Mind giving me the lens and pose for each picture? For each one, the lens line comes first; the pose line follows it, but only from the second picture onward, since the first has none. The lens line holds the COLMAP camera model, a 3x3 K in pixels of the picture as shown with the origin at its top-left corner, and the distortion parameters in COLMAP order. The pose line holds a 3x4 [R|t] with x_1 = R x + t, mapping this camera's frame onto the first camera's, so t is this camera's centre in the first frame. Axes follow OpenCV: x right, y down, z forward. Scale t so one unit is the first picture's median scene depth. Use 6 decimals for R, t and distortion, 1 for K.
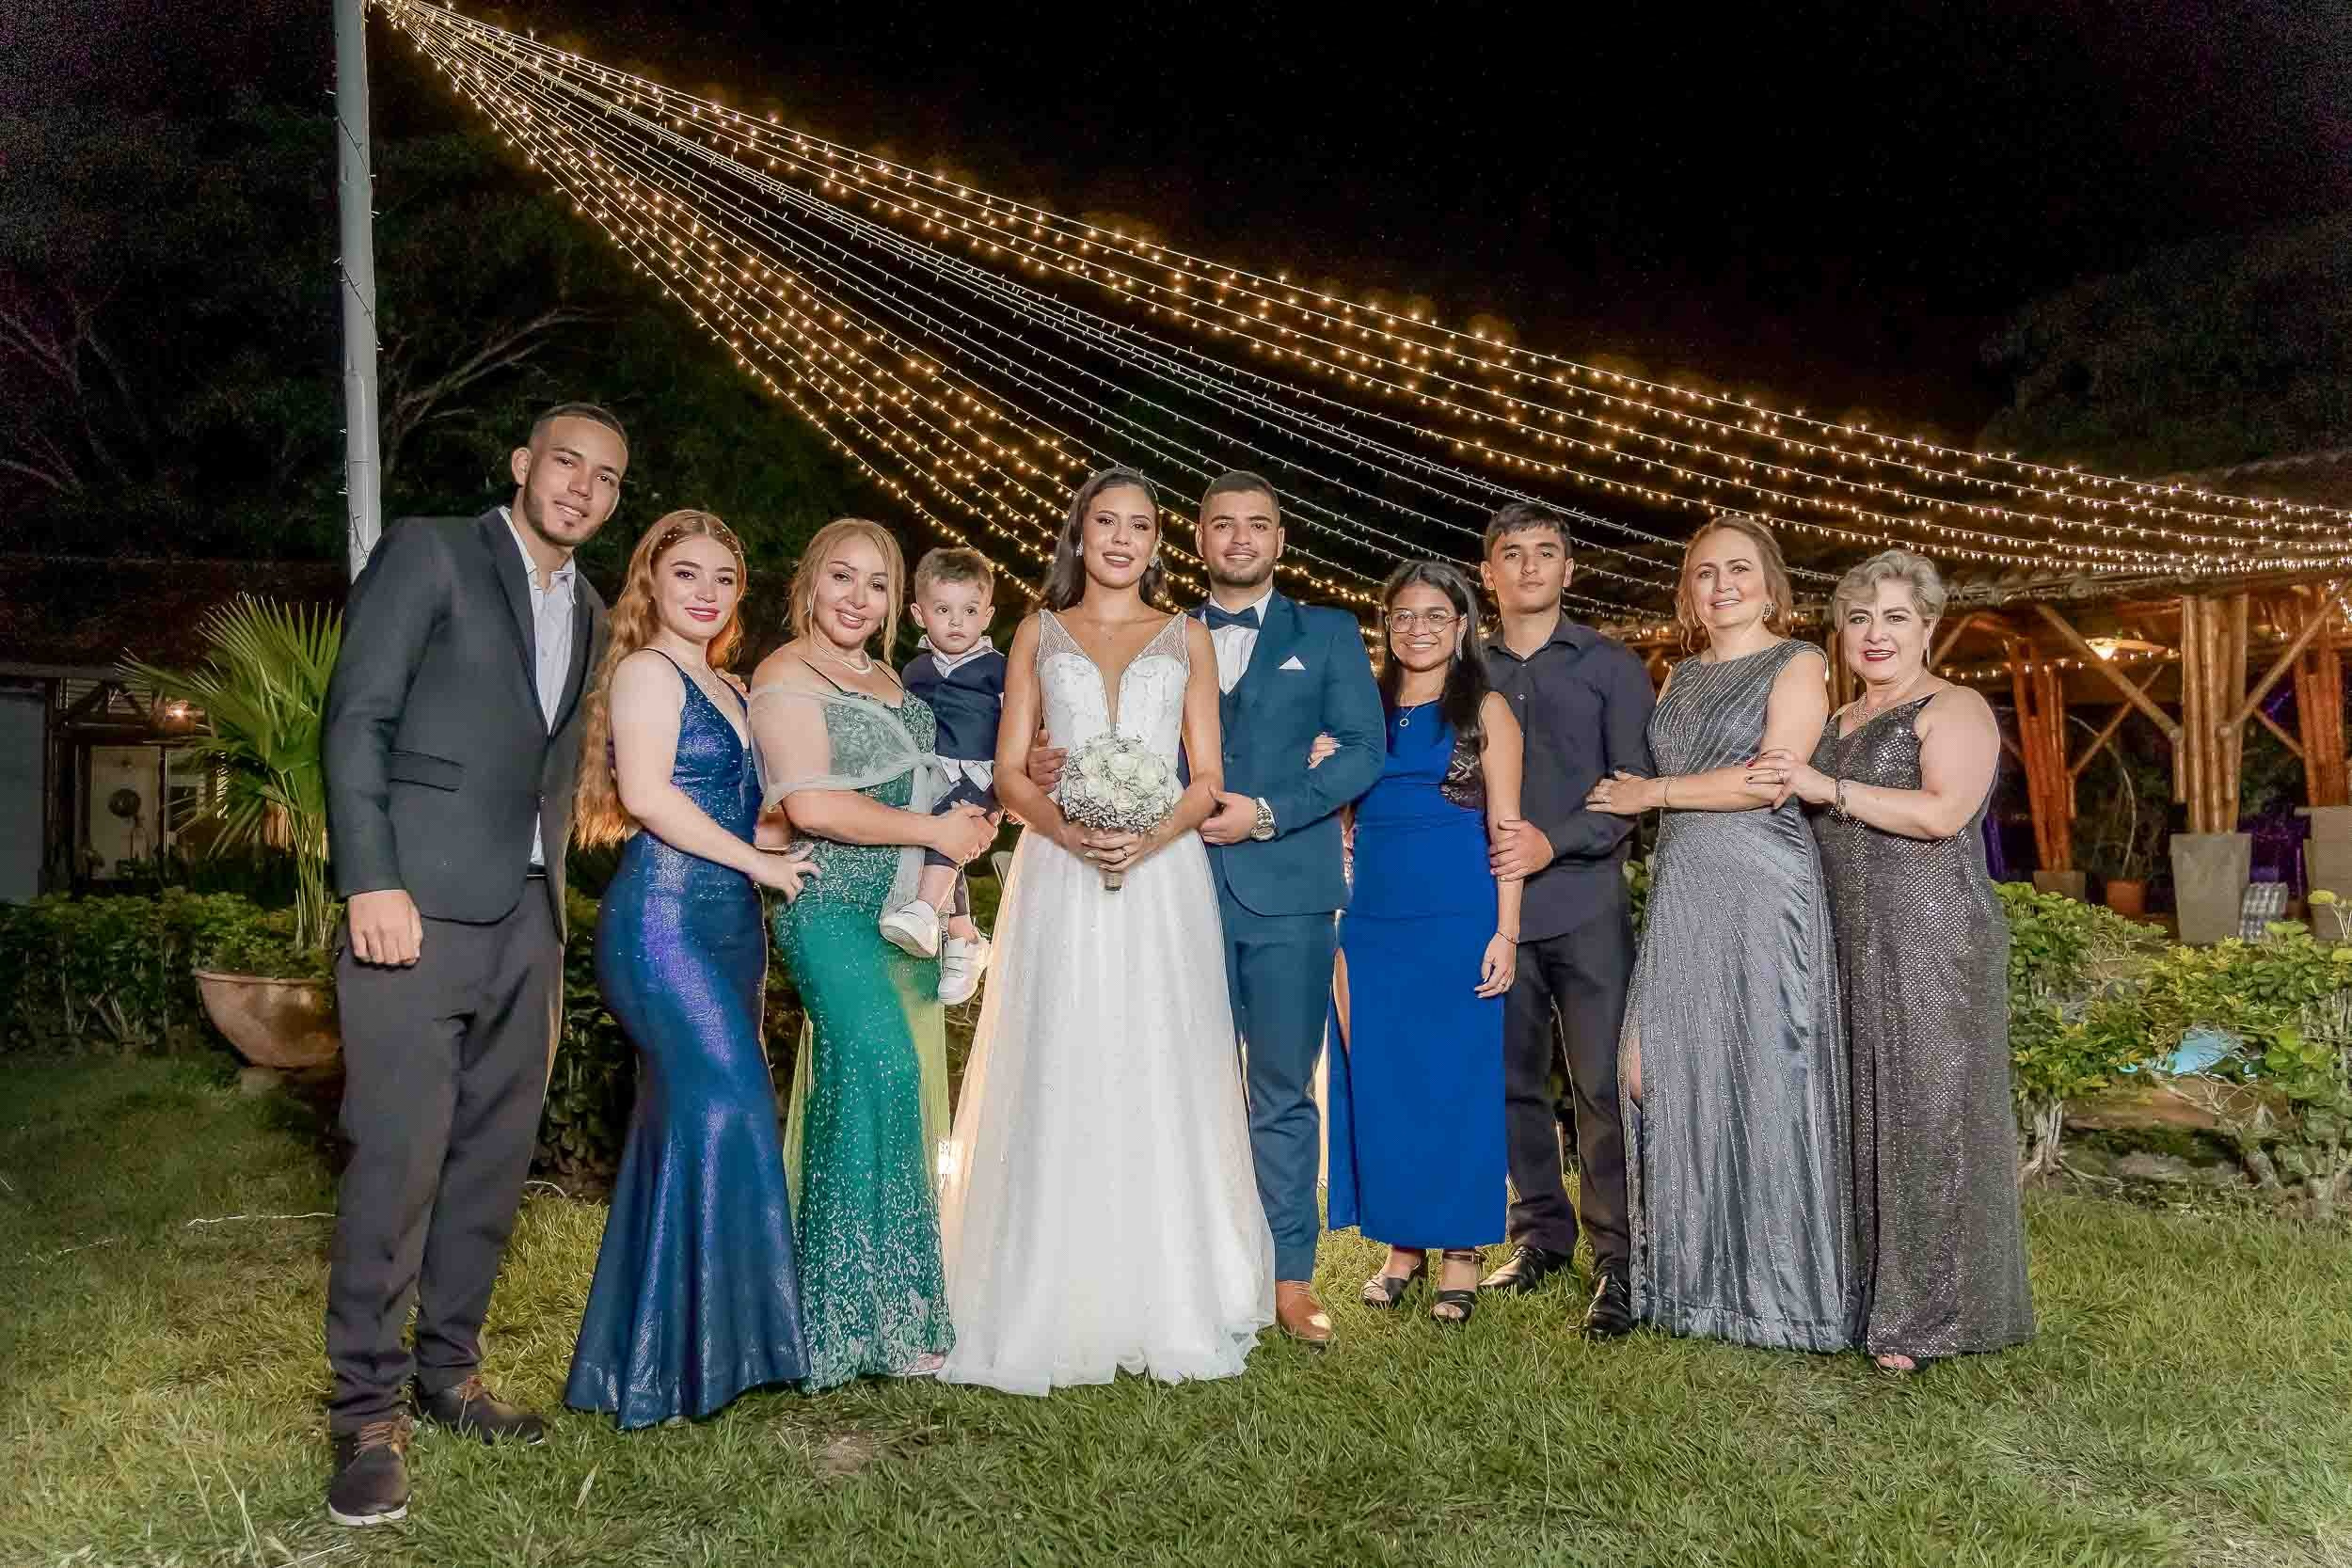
lens RADIAL K [[1716.0, 0, 1180.8], [0, 1716.0, 791.5], [0, 0, 1]] dist [-0.008302, 0.006577]
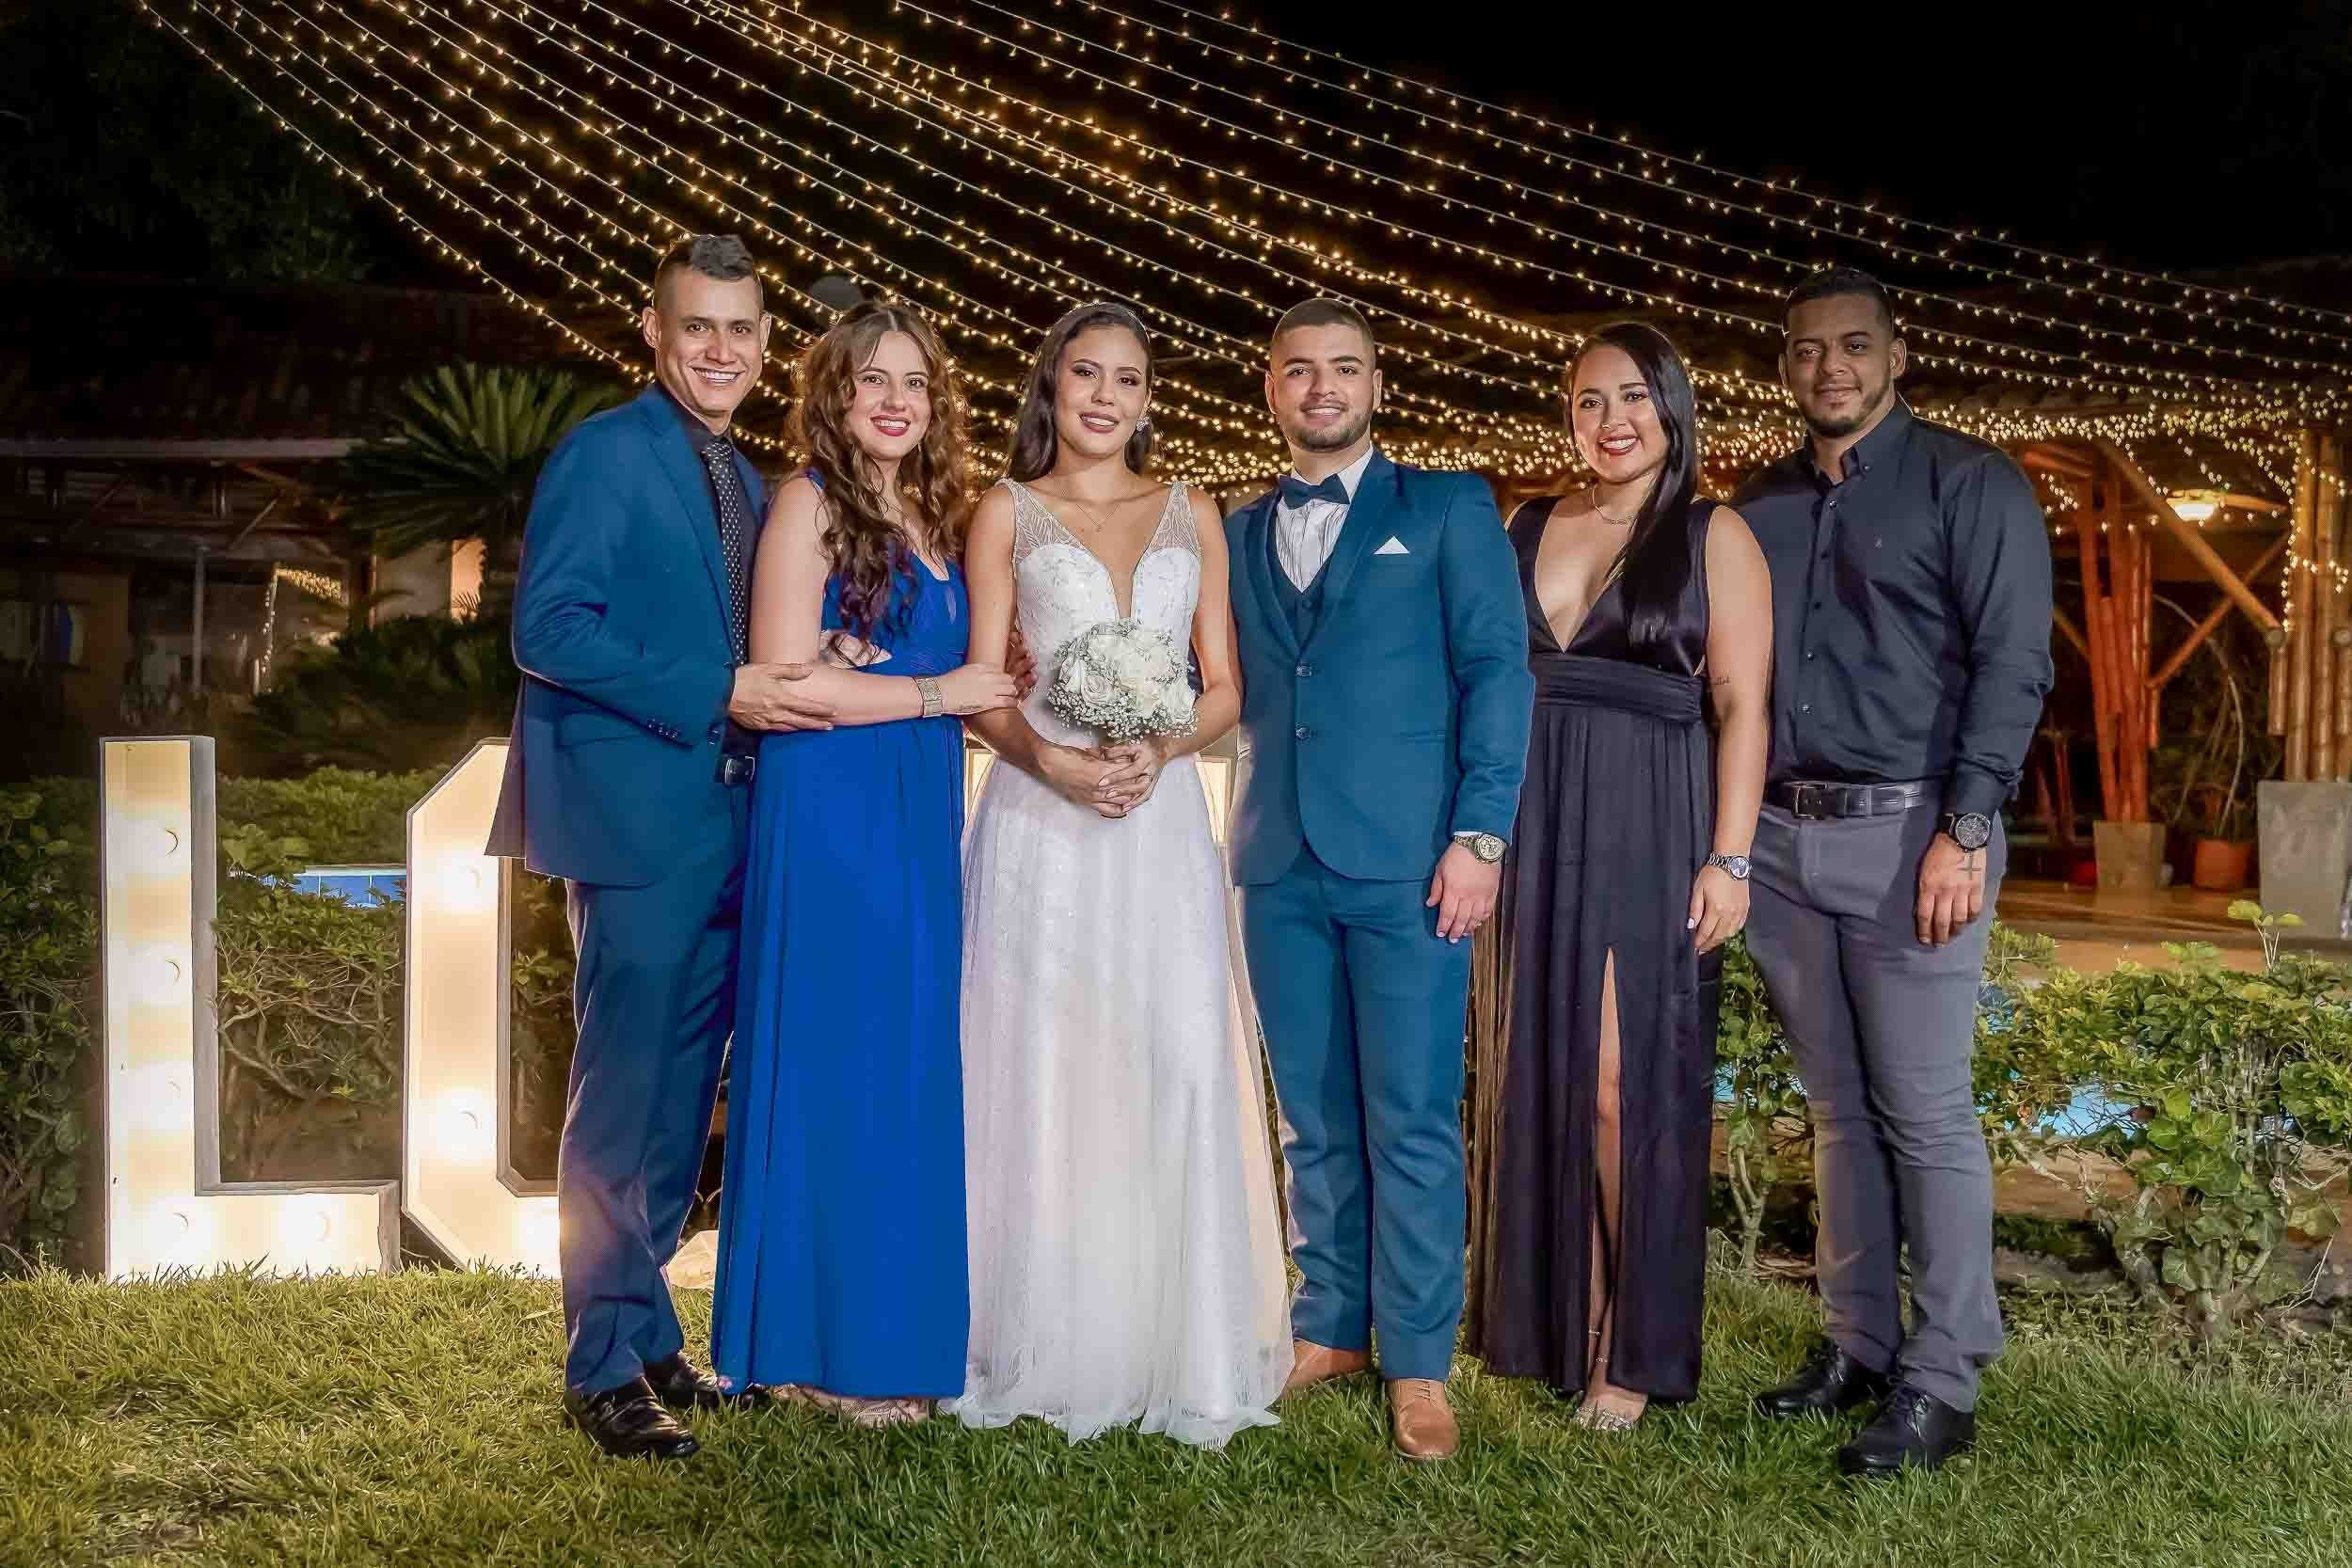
lens RADIAL K [[2601.5, 0, 1149.7], [0, 2601.5, 795.0], [0, 0, 1]] dist [0.016289, -0.008098]
pose [[0.994840, 0.037717, 0.094185, 0.053826], [-0.043028, 0.997558, 0.055014, -0.014570], [-0.091880, -0.058783, 0.994034, -0.026420]]
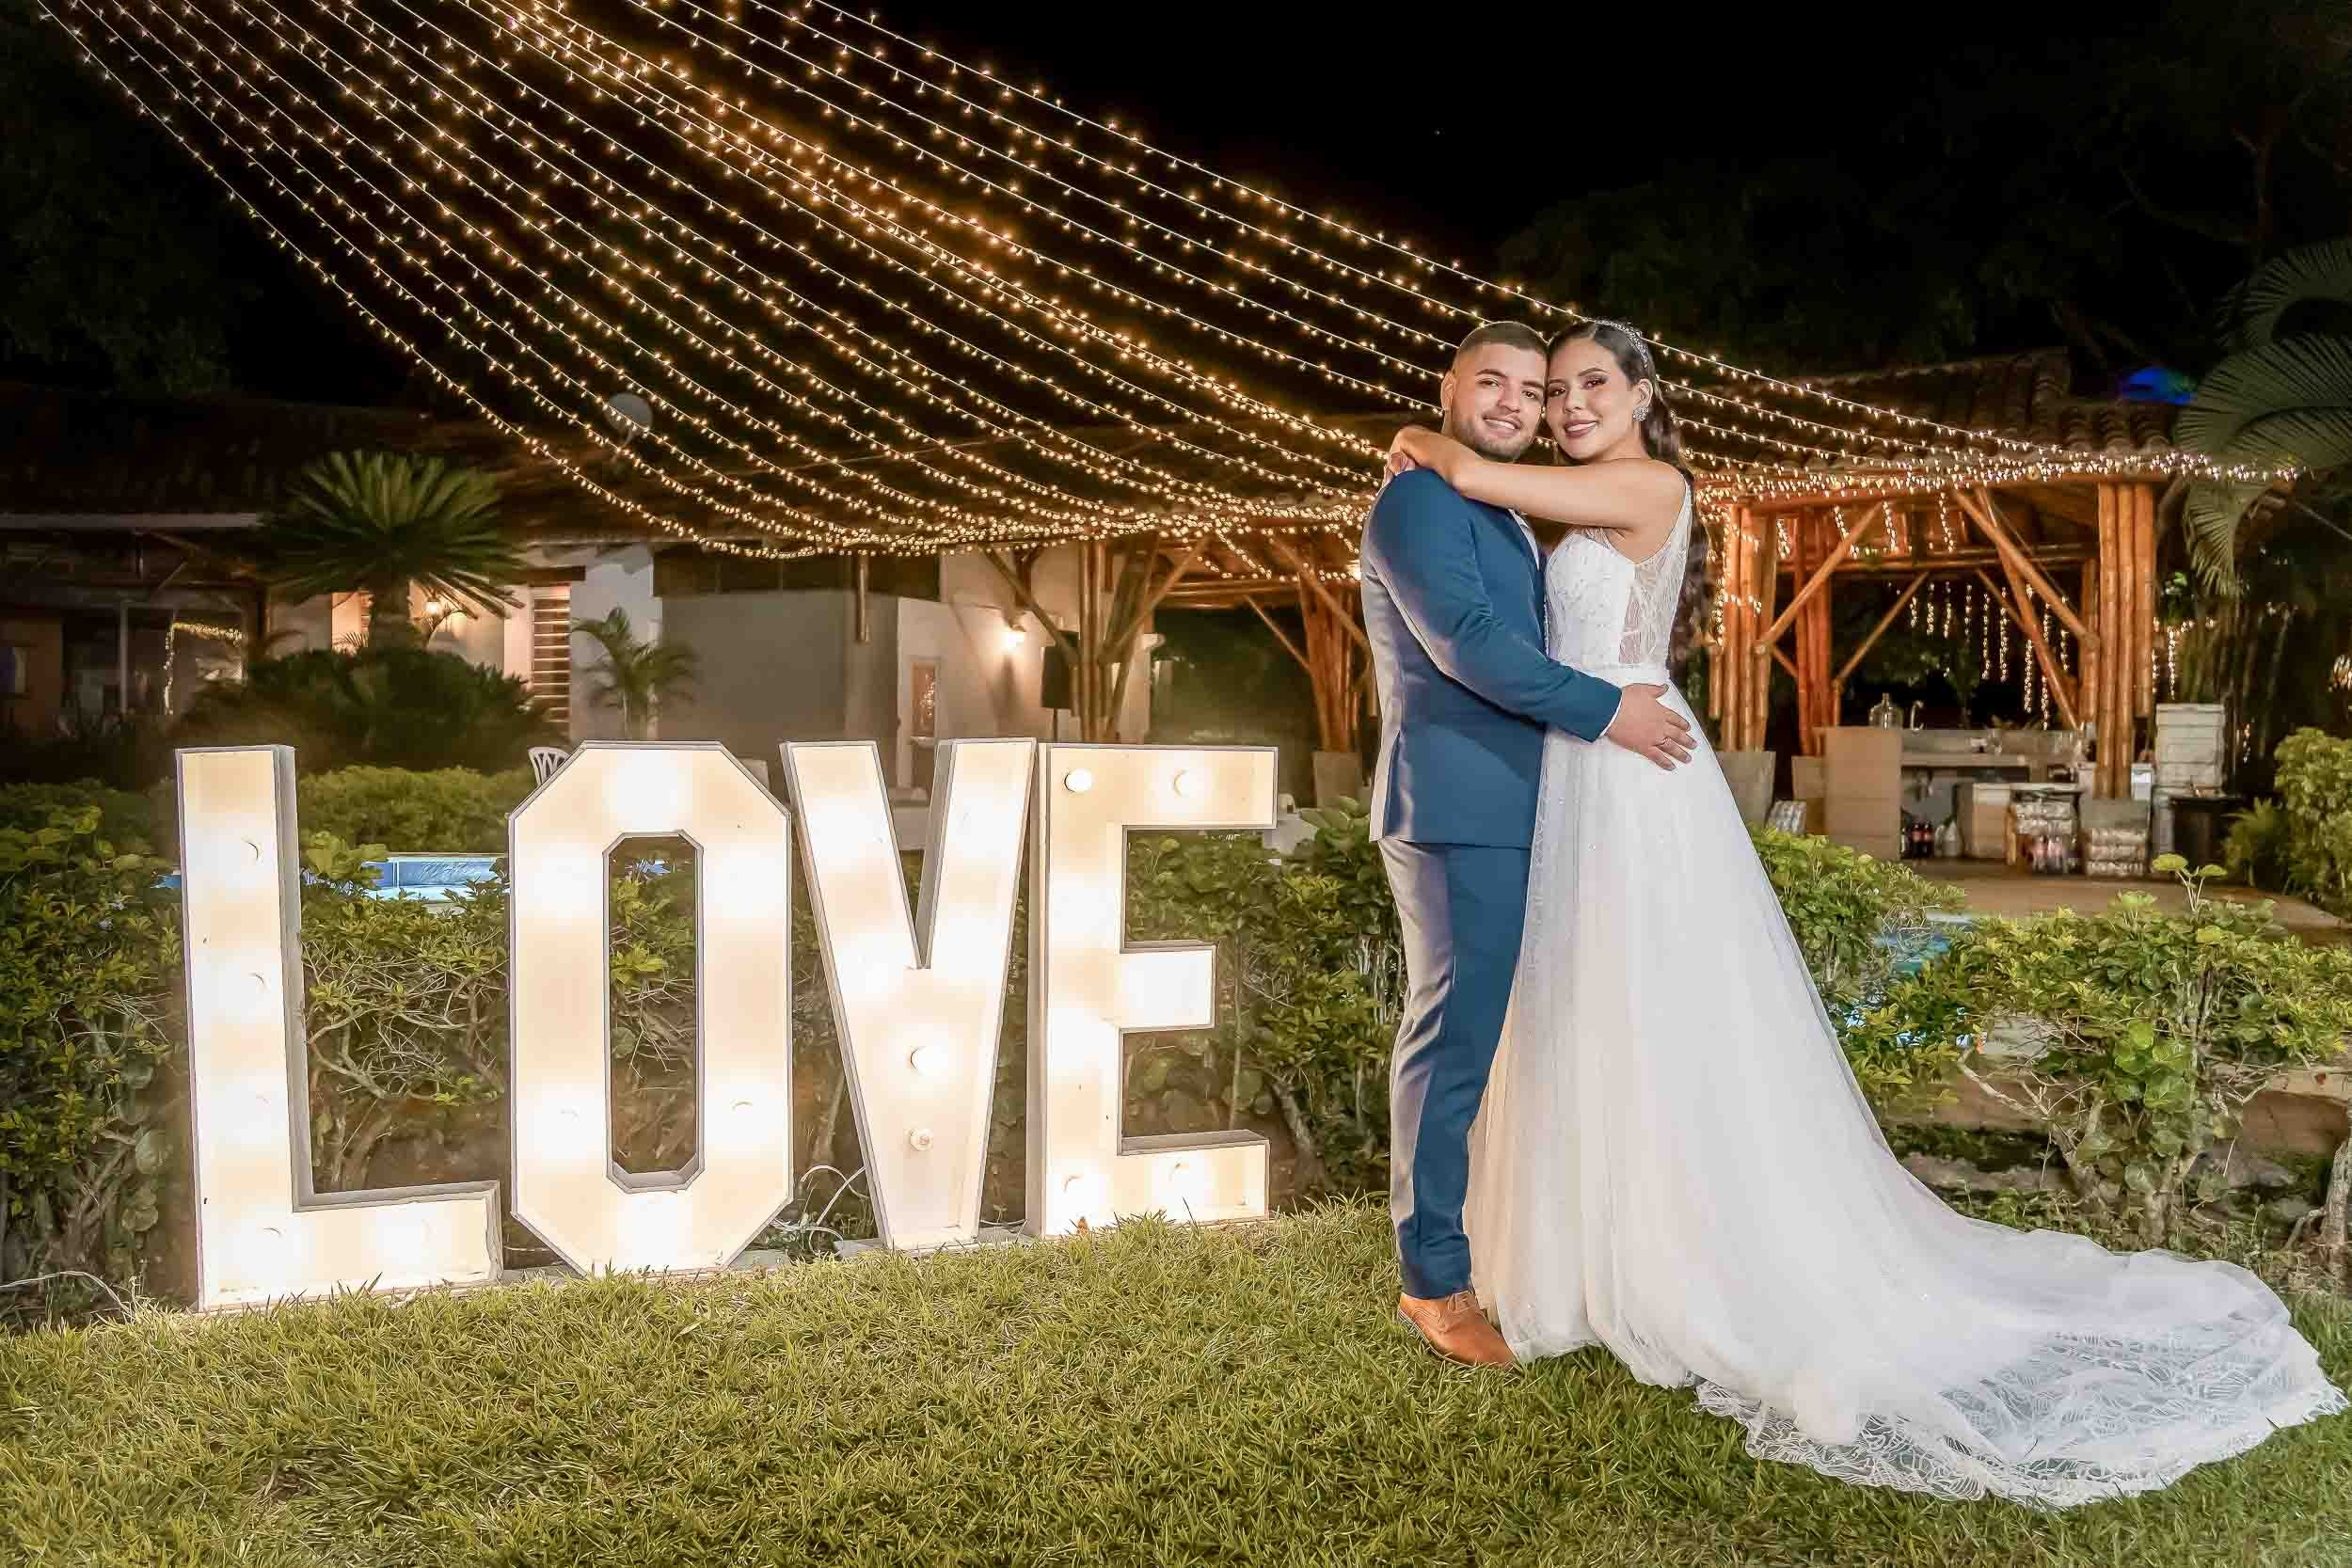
lens RADIAL K [[1800.7, 0, 1121.1], [0, 1800.7, 793.6], [0, 0, 1]] dist [-0.011057, 0.015401]
pose [[0.966047, 0.013646, 0.258005, -0.030476], [-0.030118, 0.997744, 0.059998, -0.004871], [-0.256604, -0.065732, 0.964279, 0.151513]]
